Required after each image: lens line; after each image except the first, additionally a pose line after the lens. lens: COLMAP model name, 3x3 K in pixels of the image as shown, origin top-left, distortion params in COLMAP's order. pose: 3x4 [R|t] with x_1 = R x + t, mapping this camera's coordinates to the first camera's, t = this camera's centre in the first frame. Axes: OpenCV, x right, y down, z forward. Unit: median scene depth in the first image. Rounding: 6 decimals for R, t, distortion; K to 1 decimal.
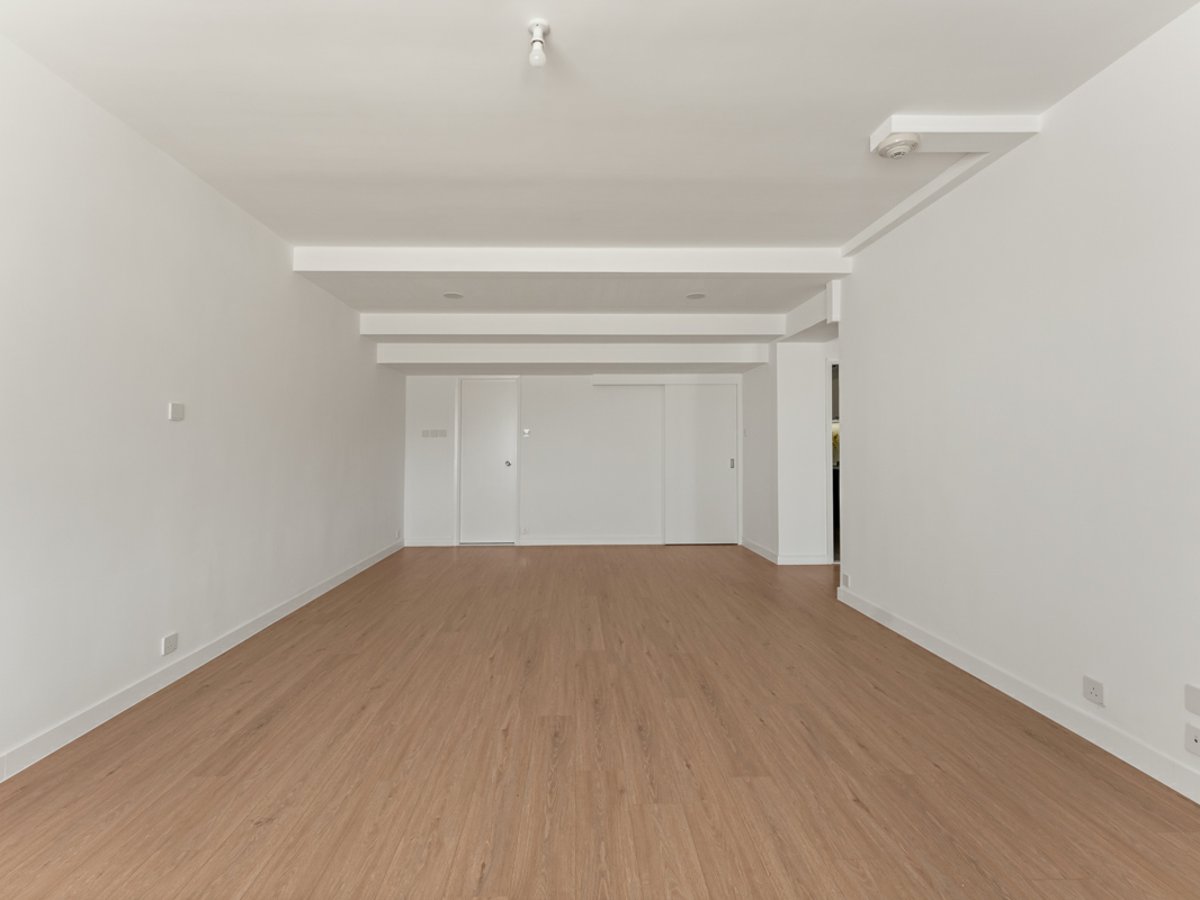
lens RADIAL K [[549.8, 0, 597.6], [0, 549.8, 434.4], [0, 0, 1]] dist [0.000633, 0.000194]
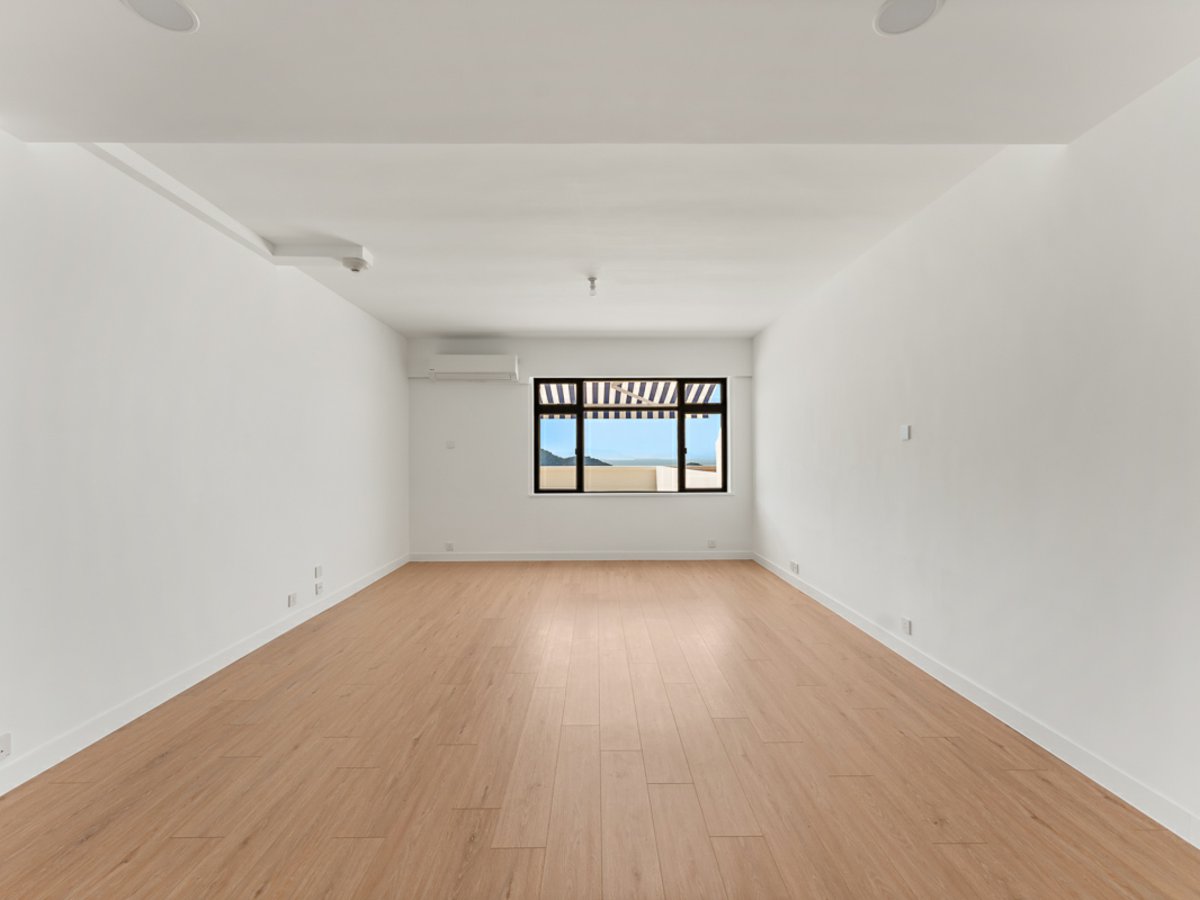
lens RADIAL K [[549.8, 0, 597.6], [0, 549.8, 434.4], [0, 0, 1]] dist [0.000633, 0.000194]
pose [[-0.999098, 0.010537, 0.041144, -0.143143], [0.007862, 0.997877, -0.064652, 0.032105], [-0.041738, -0.064271, -0.997059, 2.059734]]
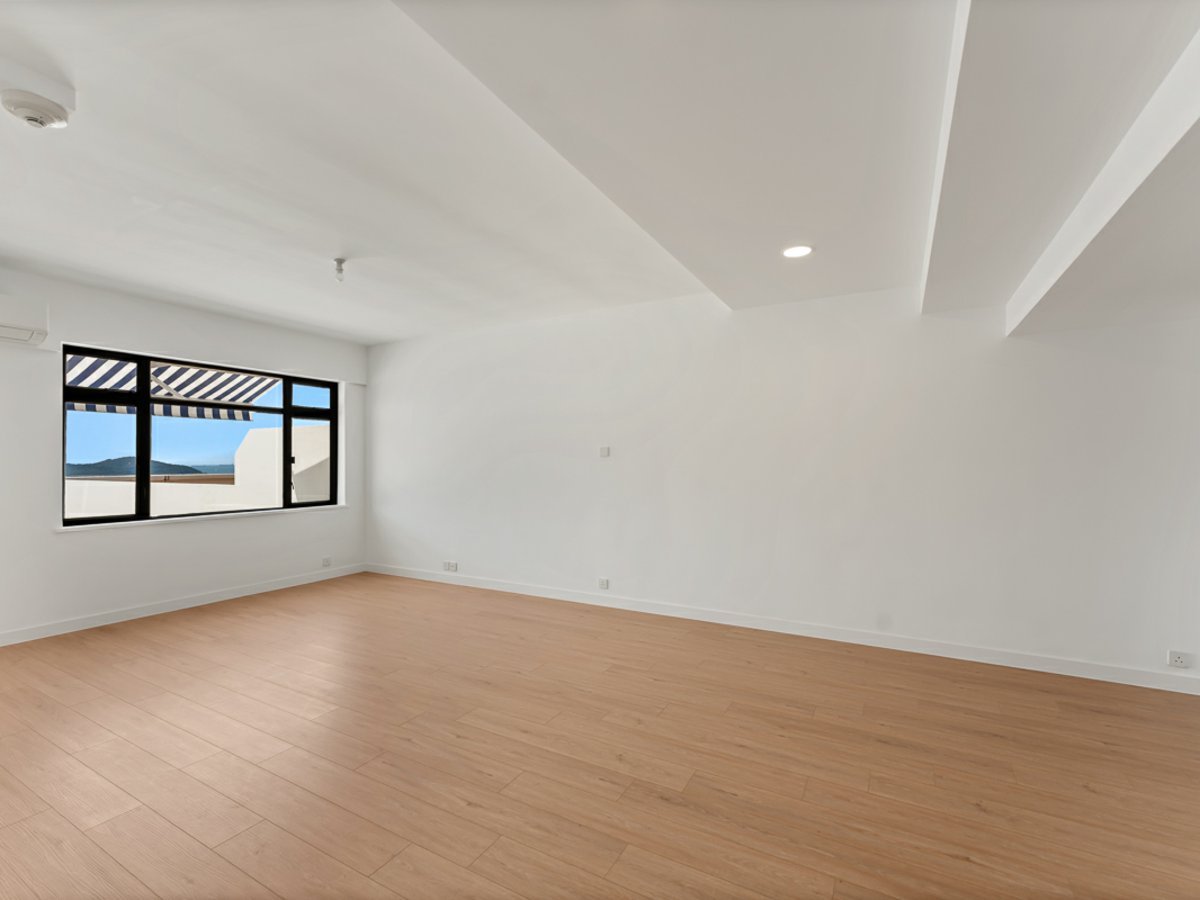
lens RADIAL K [[546.2, 0, 600.0], [0, 546.2, 450.0], [0, 0, 1]] dist [-0.001209, -0.000137]
pose [[-0.523550, -0.010649, -0.851929, 0.664118], [0.023887, 0.999345, -0.027171, -0.000845], [0.851660, -0.034576, -0.522952, 1.756490]]
